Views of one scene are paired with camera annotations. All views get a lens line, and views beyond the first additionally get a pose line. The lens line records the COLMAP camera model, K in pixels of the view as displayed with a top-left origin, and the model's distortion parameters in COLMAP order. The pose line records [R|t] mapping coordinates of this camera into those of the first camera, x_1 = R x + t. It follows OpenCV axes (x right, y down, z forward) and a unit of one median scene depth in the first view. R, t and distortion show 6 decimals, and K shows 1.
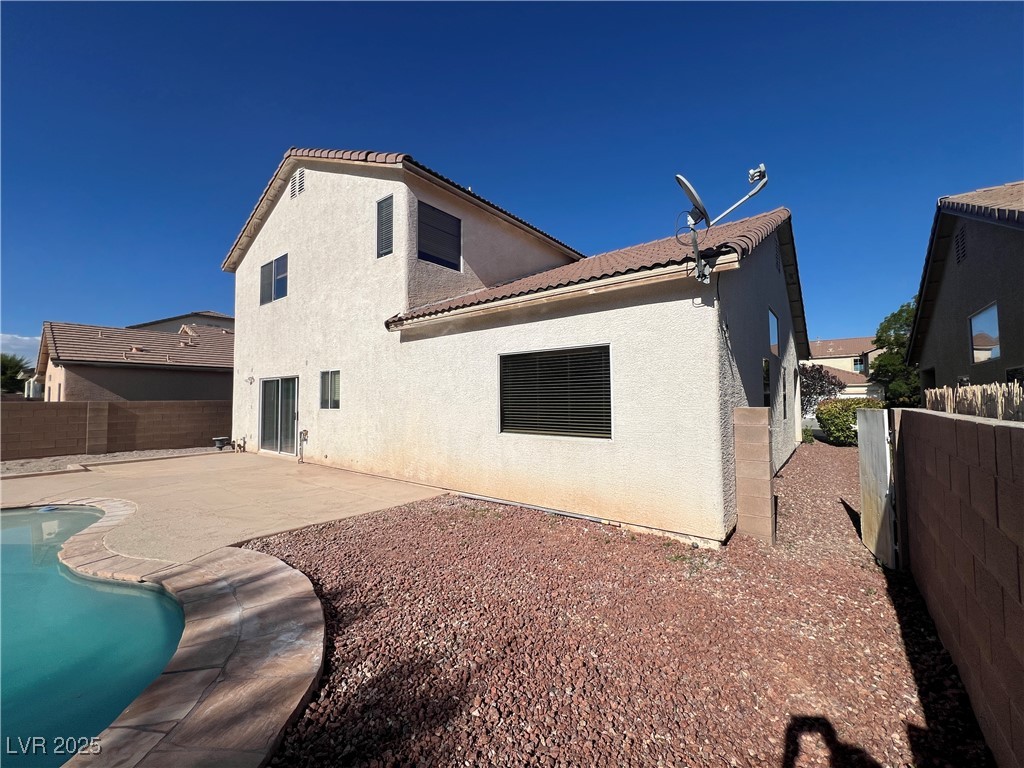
lens RADIAL K [[411.3, 0, 511.7], [0, 411.3, 381.2], [0, 0, 1]] dist [-0.003472, 0.001085]
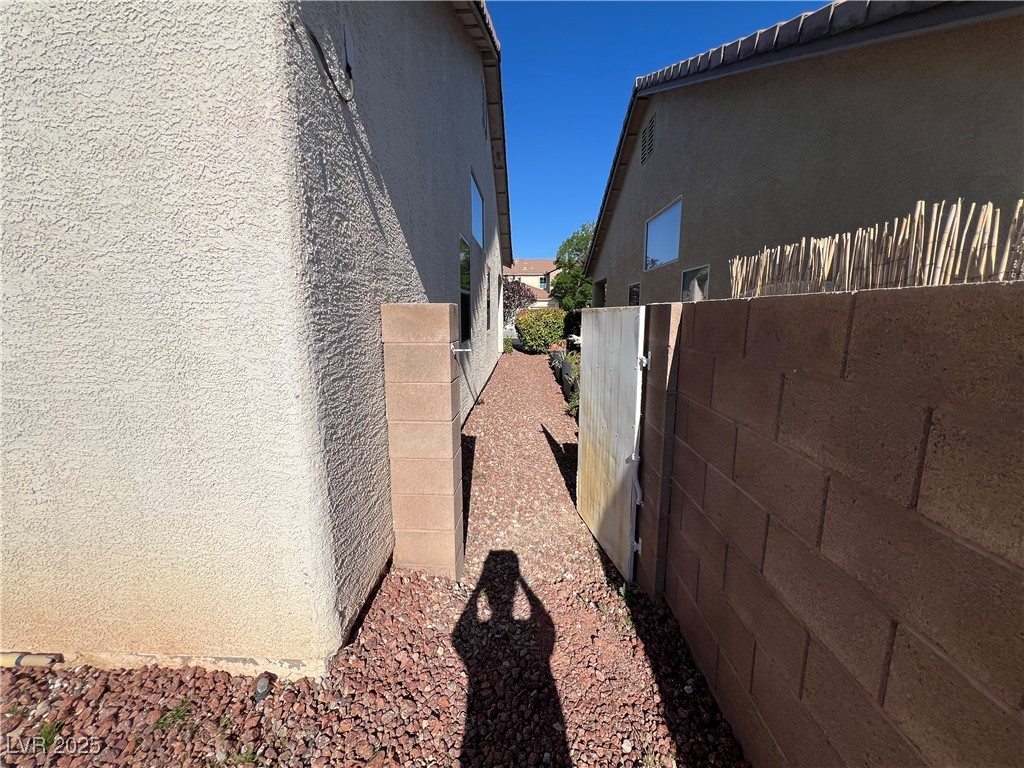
lens RADIAL K [[411.3, 0, 511.4], [0, 411.3, 380.9], [0, 0, 1]] dist [-0.003472, 0.001085]
pose [[0.804969, -0.093824, 0.585851, 0.133157], [-0.029013, 0.980012, 0.196813, 0.018468], [-0.592607, -0.175425, 0.786157, 0.193682]]
